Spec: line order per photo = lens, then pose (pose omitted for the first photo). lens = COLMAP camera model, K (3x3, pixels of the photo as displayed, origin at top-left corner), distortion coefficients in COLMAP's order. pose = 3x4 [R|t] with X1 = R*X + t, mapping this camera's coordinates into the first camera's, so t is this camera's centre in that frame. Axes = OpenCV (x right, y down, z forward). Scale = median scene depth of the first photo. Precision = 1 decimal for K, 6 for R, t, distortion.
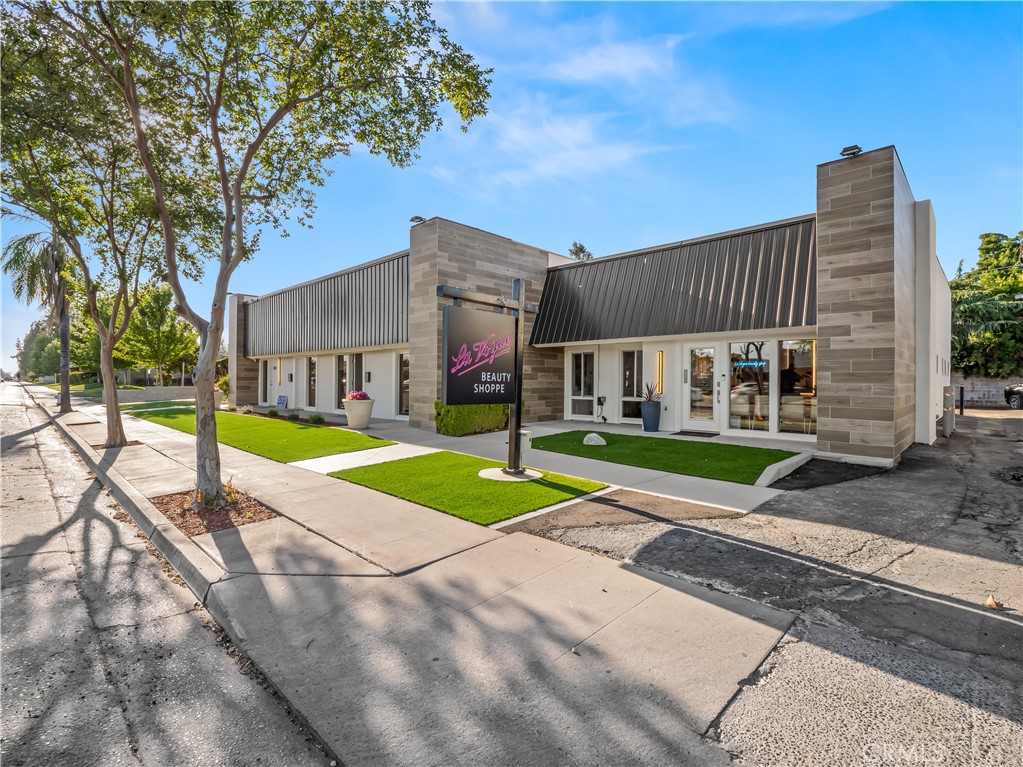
lens RADIAL K [[497.7, 0, 511.5], [0, 497.7, 383.5], [0, 0, 1]] dist [-0.017450, -0.000773]
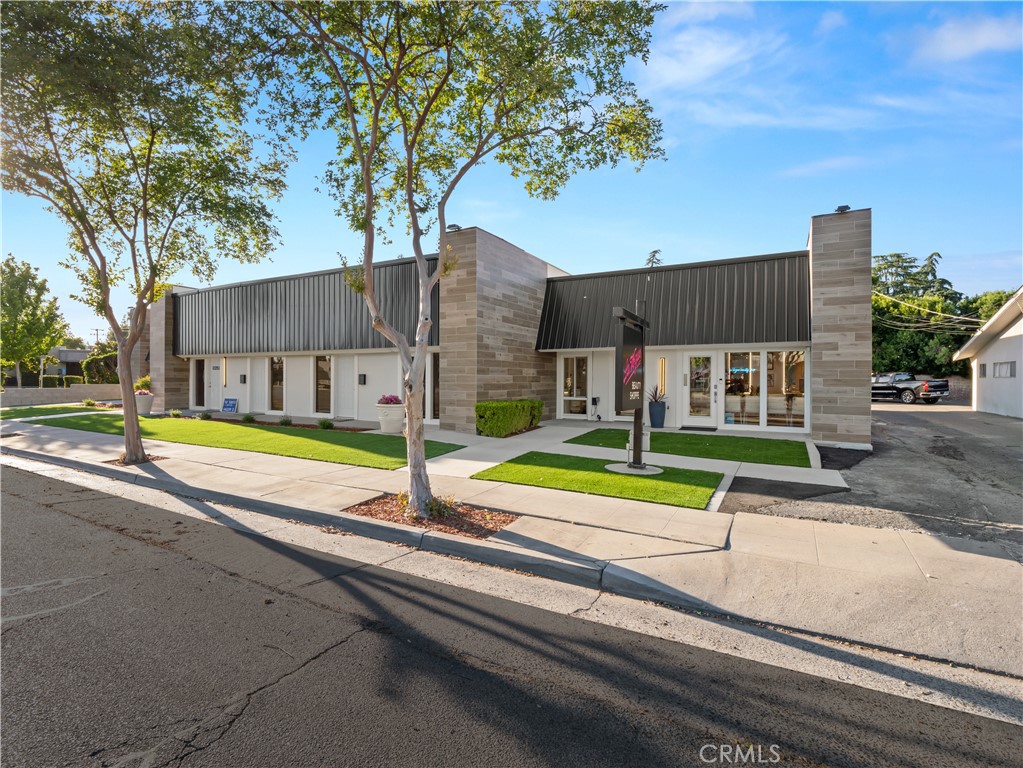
lens RADIAL K [[497.7, 0, 511.5], [0, 497.7, 384.0], [0, 0, 1]] dist [-0.017450, -0.000773]
pose [[0.965649, -0.003733, 0.259822, -0.349930], [0.001844, 0.999970, 0.007513, -0.014515], [-0.259843, -0.006776, 0.965627, -0.024863]]
